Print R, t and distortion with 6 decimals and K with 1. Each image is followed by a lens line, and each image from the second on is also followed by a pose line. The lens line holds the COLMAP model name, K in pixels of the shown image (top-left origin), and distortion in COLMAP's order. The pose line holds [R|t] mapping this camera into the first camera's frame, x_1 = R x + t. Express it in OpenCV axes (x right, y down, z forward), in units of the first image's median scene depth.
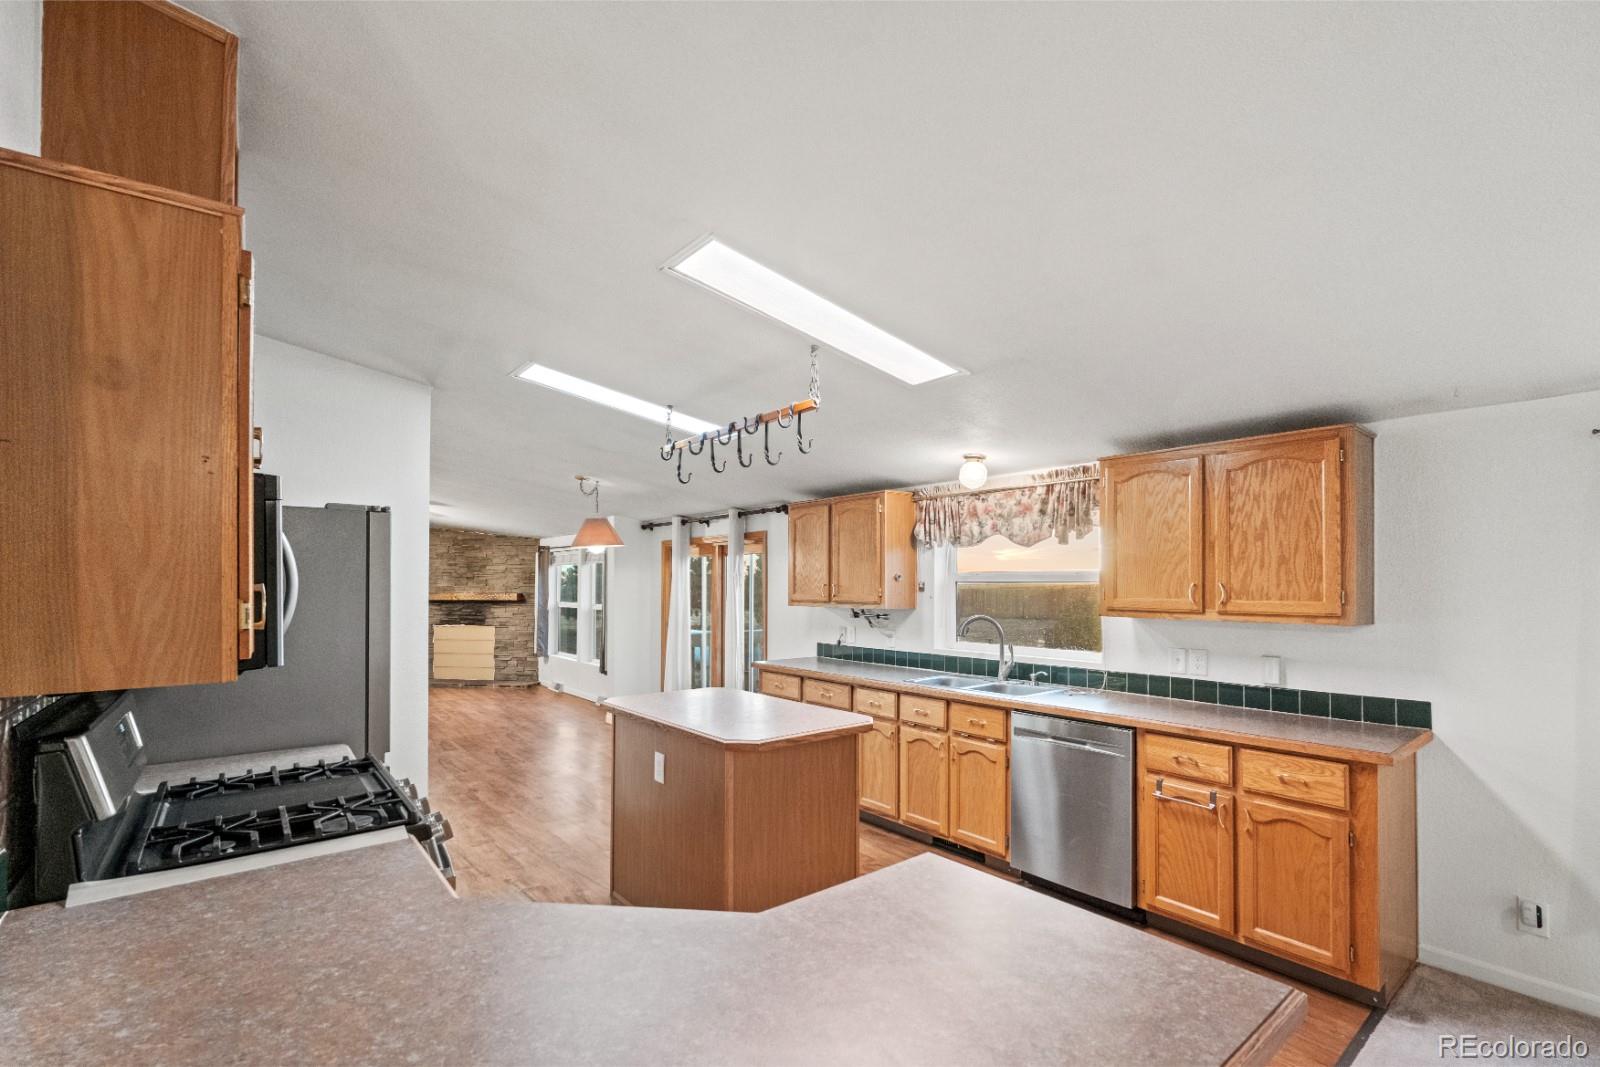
lens RADIAL K [[709.9, 0, 802.8], [0, 709.9, 579.0], [0, 0, 1]] dist [-0.000726, -0.000009]
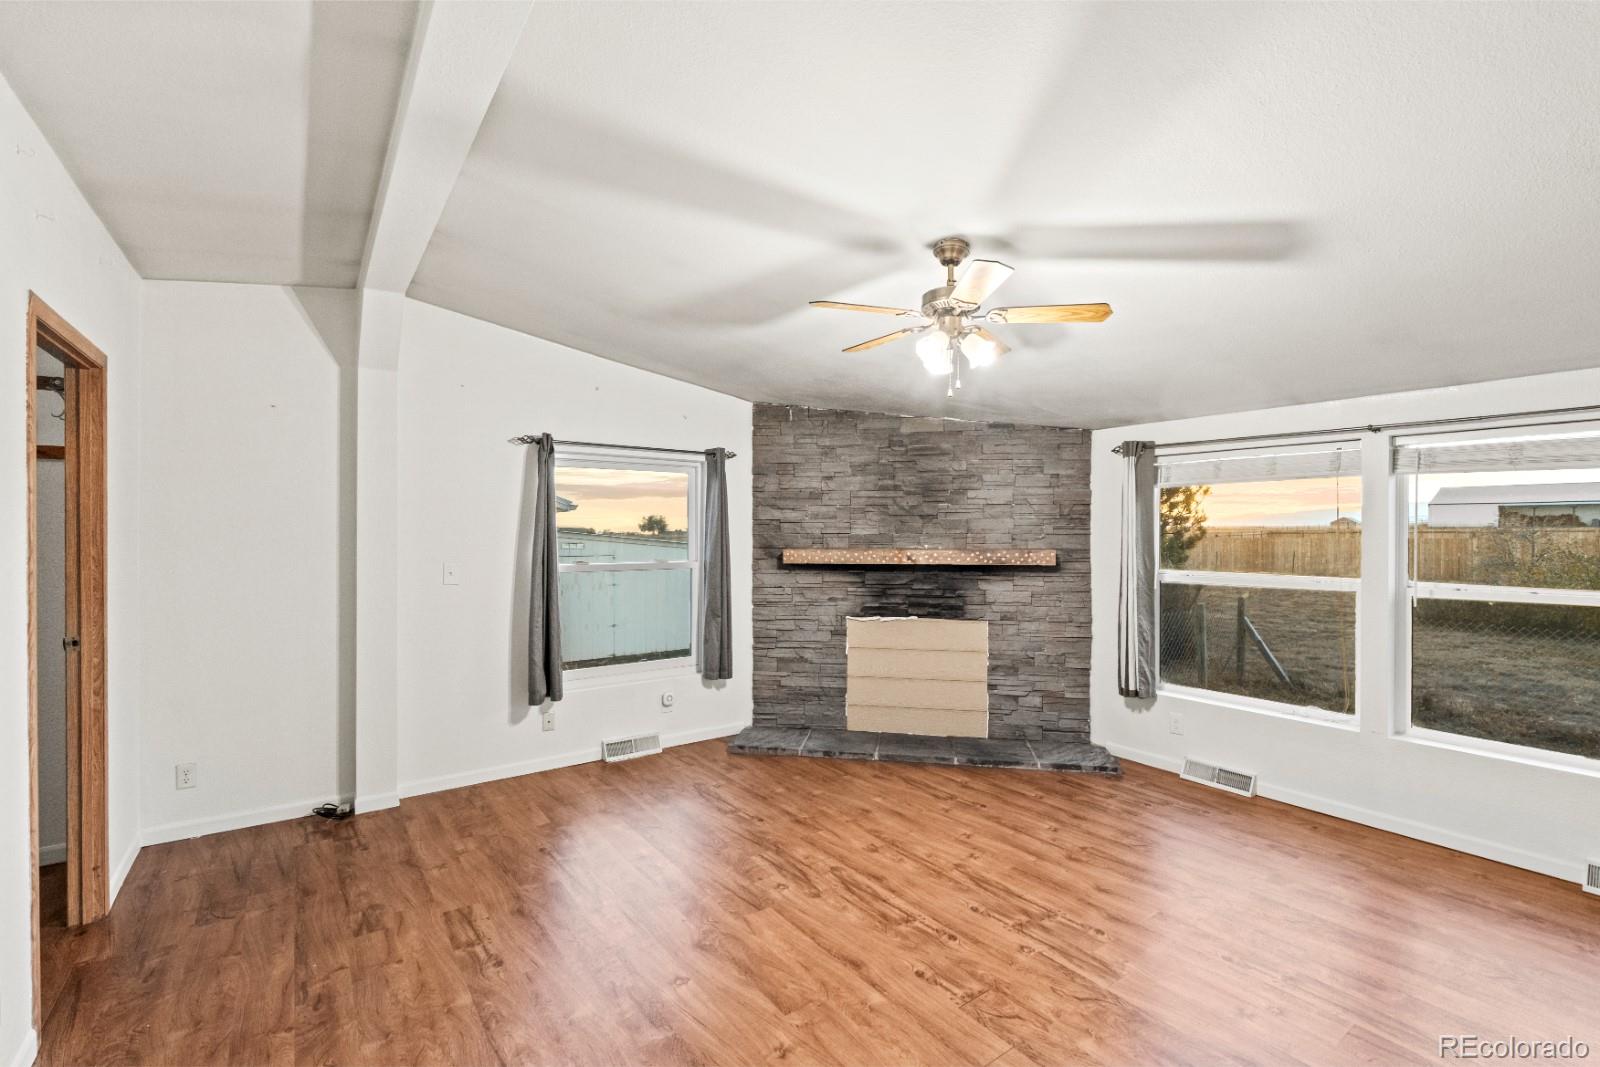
lens RADIAL K [[704.5, 0, 800.0], [0, 704.5, 533.5], [0, 0, 1]] dist [-0.000952, 0.000102]
pose [[0.998226, 0.000839, -0.059536, -0.594099], [-0.000038, 0.999910, 0.013451, 0.004053], [0.059542, -0.013425, 0.998136, 0.605274]]
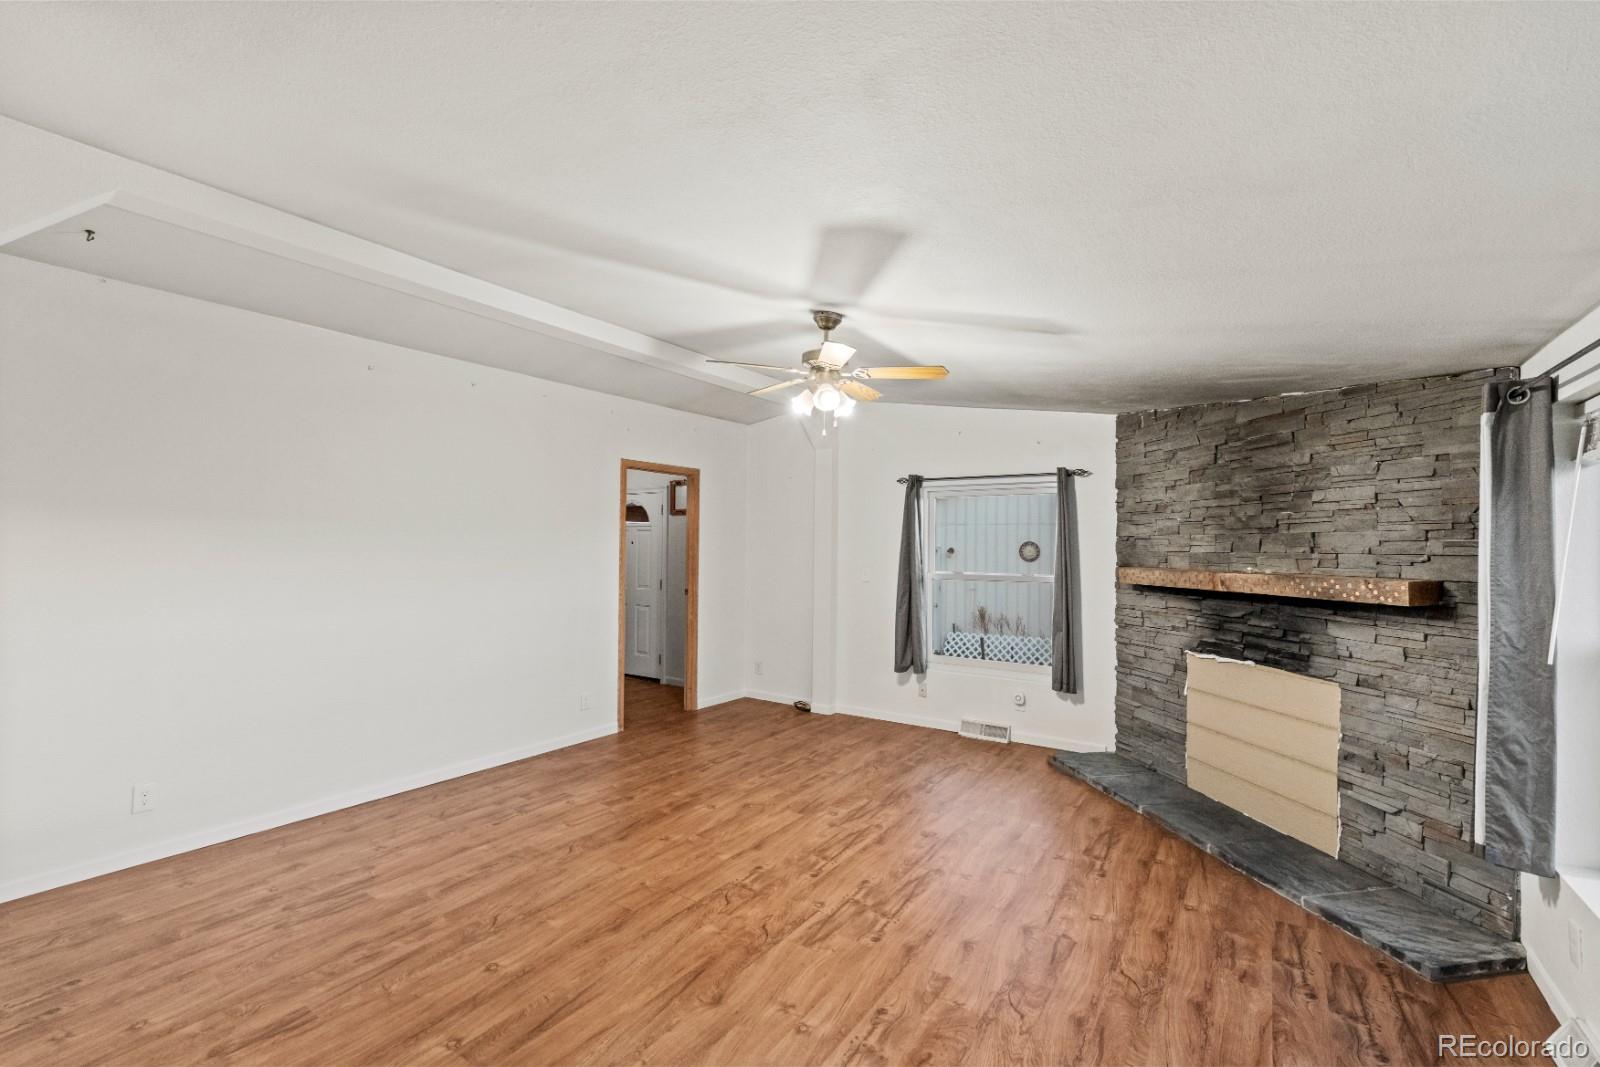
lens RADIAL K [[692.9, 0, 800.0], [0, 692.9, 533.5], [0, 0, 1]] dist [-0.001667, 0.000127]
pose [[0.290872, -0.015020, -0.956644, -0.240439], [-0.000809, 0.999873, -0.015945, 0.006962], [0.956762, 0.005412, 0.290823, 0.773801]]
